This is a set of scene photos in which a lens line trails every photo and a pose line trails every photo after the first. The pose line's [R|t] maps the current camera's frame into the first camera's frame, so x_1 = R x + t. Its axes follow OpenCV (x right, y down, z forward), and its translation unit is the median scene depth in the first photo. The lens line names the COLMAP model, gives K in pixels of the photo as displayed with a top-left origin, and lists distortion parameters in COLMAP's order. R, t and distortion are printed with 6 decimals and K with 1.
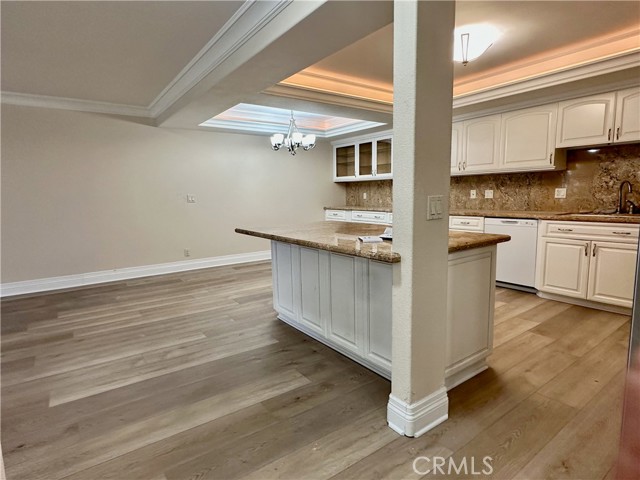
lens RADIAL K [[354.5, 0, 318.7], [0, 354.5, 239.5], [0, 0, 1]] dist [0.004294, 0.003470]
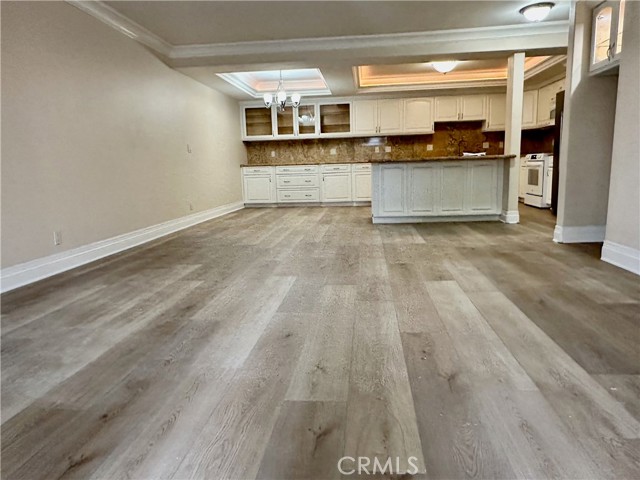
lens RADIAL K [[434.2, 0, 321.5], [0, 434.2, 239.0], [0, 0, 1]] dist [-0.004119, 0.002927]
pose [[0.660971, -0.126147, 0.739733, -1.351468], [0.117095, 0.991032, 0.064373, 0.120779], [-0.741219, 0.044070, 0.669815, -0.039632]]
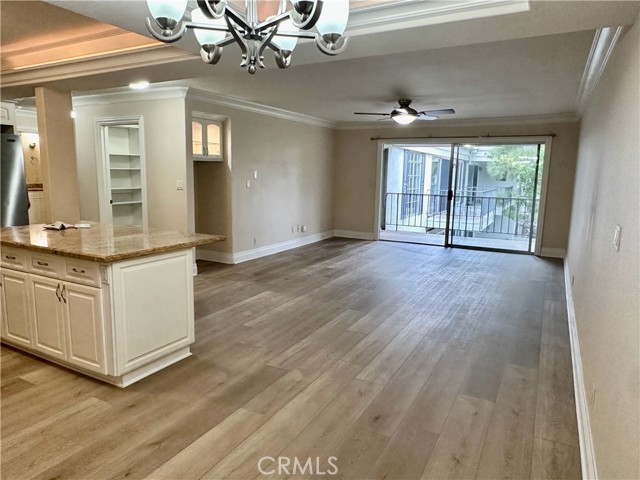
lens RADIAL K [[434.2, 0, 317.5], [0, 434.2, 241.3], [0, 0, 1]] dist [-0.004119, 0.002927]
pose [[-0.896671, 0.074063, -0.436458, 0.031883], [-0.057917, 0.957807, 0.281517, -0.265229], [0.438892, 0.277707, -0.854548, 1.584762]]
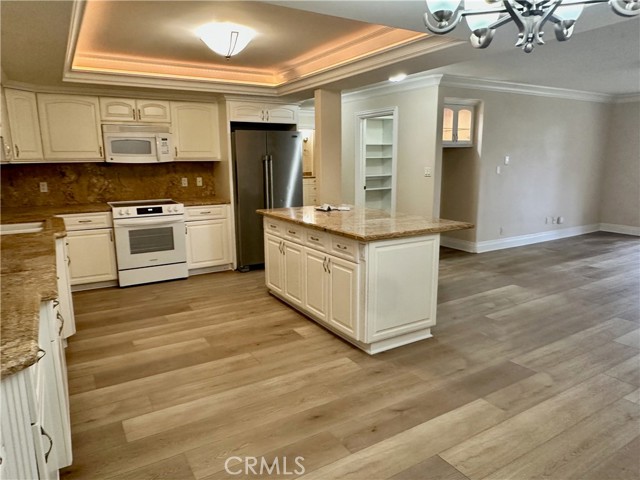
lens RADIAL K [[434.2, 0, 322.8], [0, 434.2, 240.0], [0, 0, 1]] dist [-0.004119, 0.002927]
pose [[-0.997184, 0.016542, 0.073152, 0.050287], [0.038628, 0.949330, 0.311899, -0.266258], [-0.064286, 0.313846, -0.947295, 1.594829]]
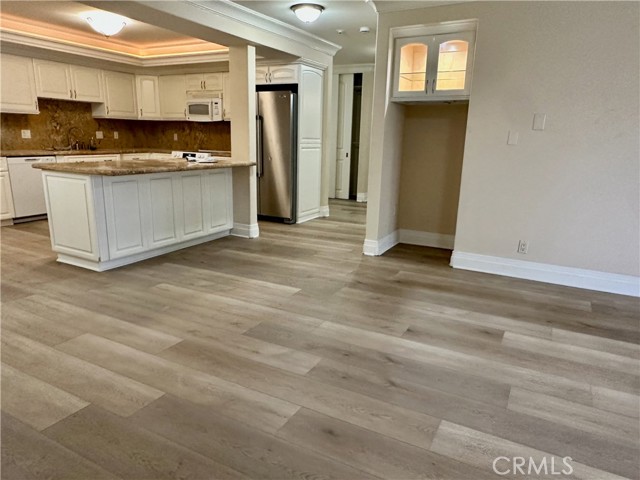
lens RADIAL K [[434.2, 0, 321.9], [0, 434.2, 246.0], [0, 0, 1]] dist [-0.004119, 0.002927]
pose [[-0.442587, -0.210332, 0.871709, -1.103323], [0.104347, 0.953419, 0.283027, -0.080634], [-0.890633, 0.216225, -0.400024, 0.775038]]
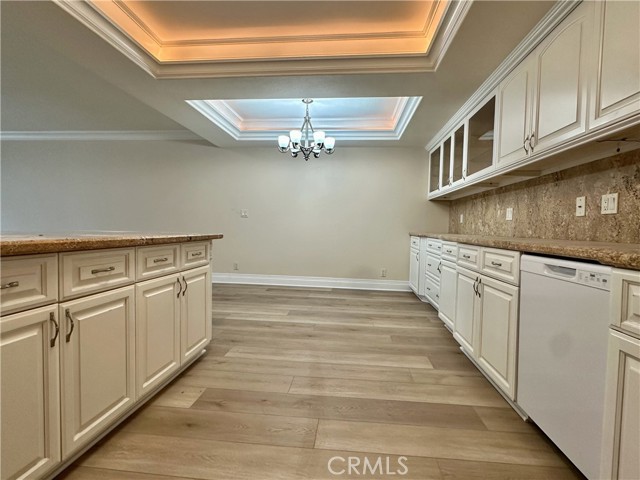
lens RADIAL K [[324.2, 0, 319.4], [0, 324.2, 239.9], [0, 0, 1]] dist [0.014642, -0.000110]
pose [[0.749882, 0.063994, -0.658469, 0.560252], [-0.125040, 0.991081, -0.046080, -0.032492], [0.649647, 0.116889, 0.751196, 0.591207]]
